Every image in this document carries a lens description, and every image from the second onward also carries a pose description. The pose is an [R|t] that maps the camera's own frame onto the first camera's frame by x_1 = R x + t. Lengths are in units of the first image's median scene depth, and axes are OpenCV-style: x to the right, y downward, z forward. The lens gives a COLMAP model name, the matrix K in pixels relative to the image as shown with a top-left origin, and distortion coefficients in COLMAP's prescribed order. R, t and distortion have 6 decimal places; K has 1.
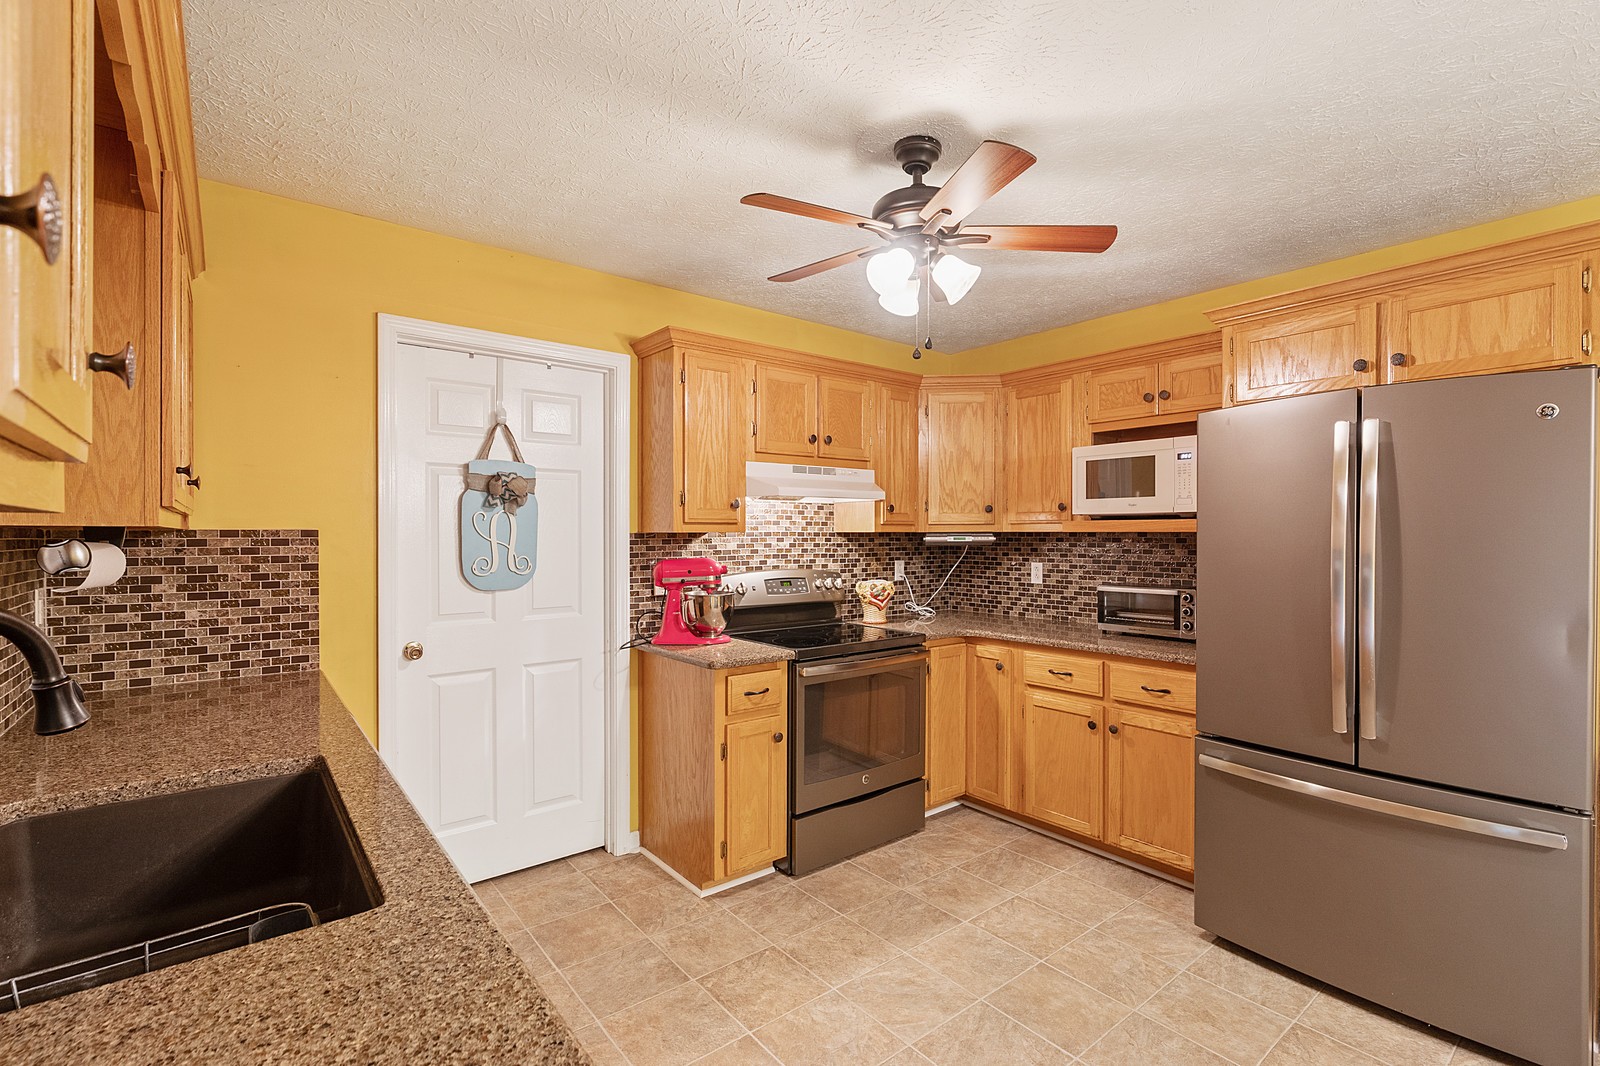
lens RADIAL K [[698.4, 0, 790.9], [0, 698.4, 534.6], [0, 0, 1]] dist [-0.001252, 0.000902]
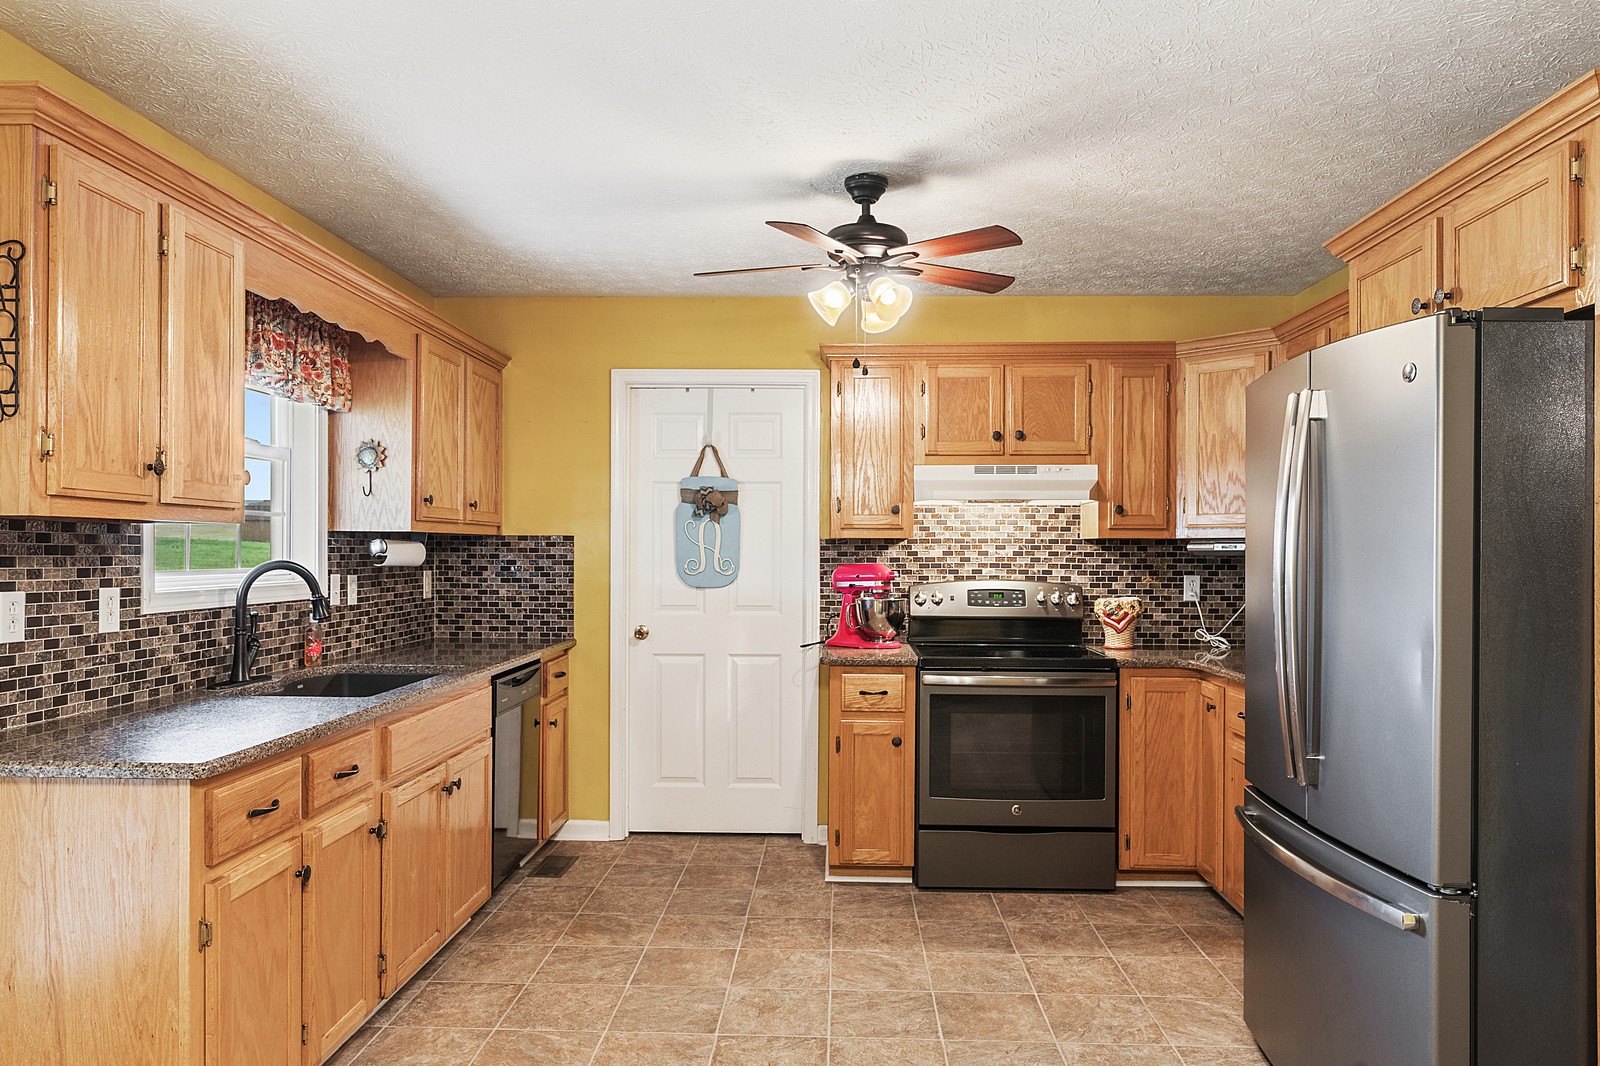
lens RADIAL K [[945.2, 0, 799.3], [0, 945.2, 541.3], [0, 0, 1]] dist [0.001689, 0.001213]
pose [[0.784389, -0.000980, -0.620268, 0.645162], [-0.005355, 0.999951, -0.008351, 0.013825], [0.620246, 0.009872, 0.784345, -0.138852]]
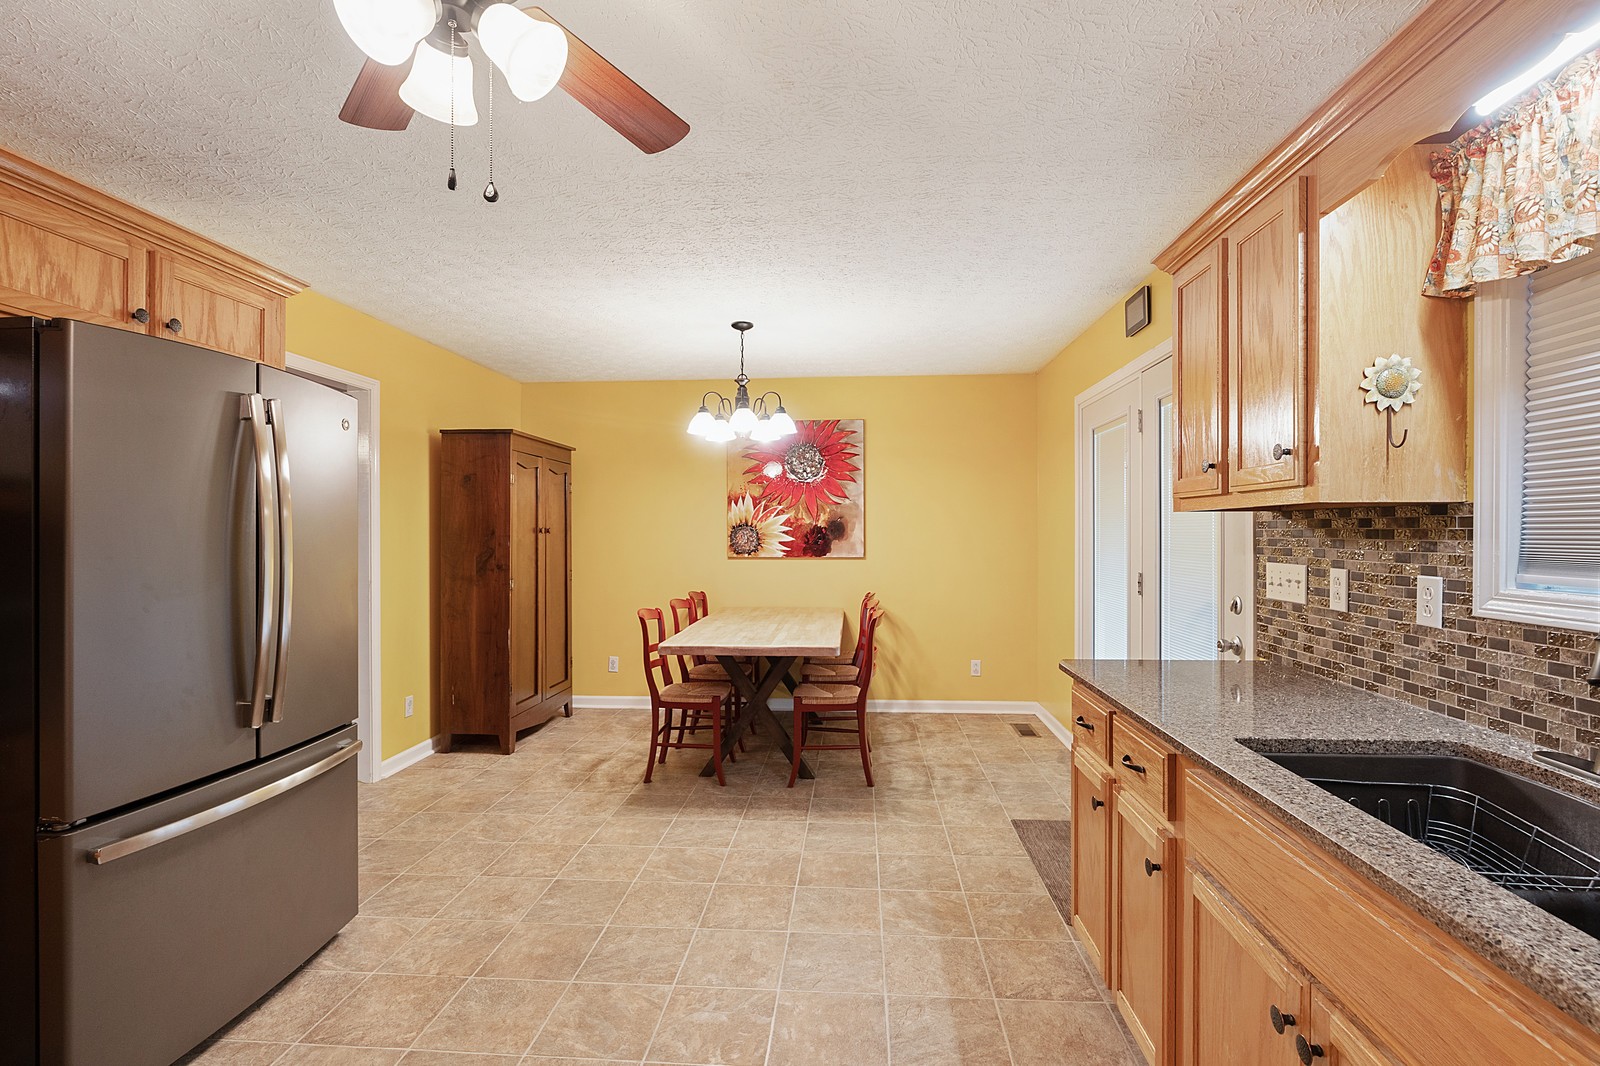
lens RADIAL K [[785.0, 0, 792.3], [0, 785.0, 533.8], [0, 0, 1]] dist [-0.004330, -0.000038]
pose [[-0.748630, 0.000289, 0.662988, -0.277934], [0.001953, 0.999997, 0.001769, 0.015257], [-0.662986, 0.002619, -0.748628, 0.821663]]
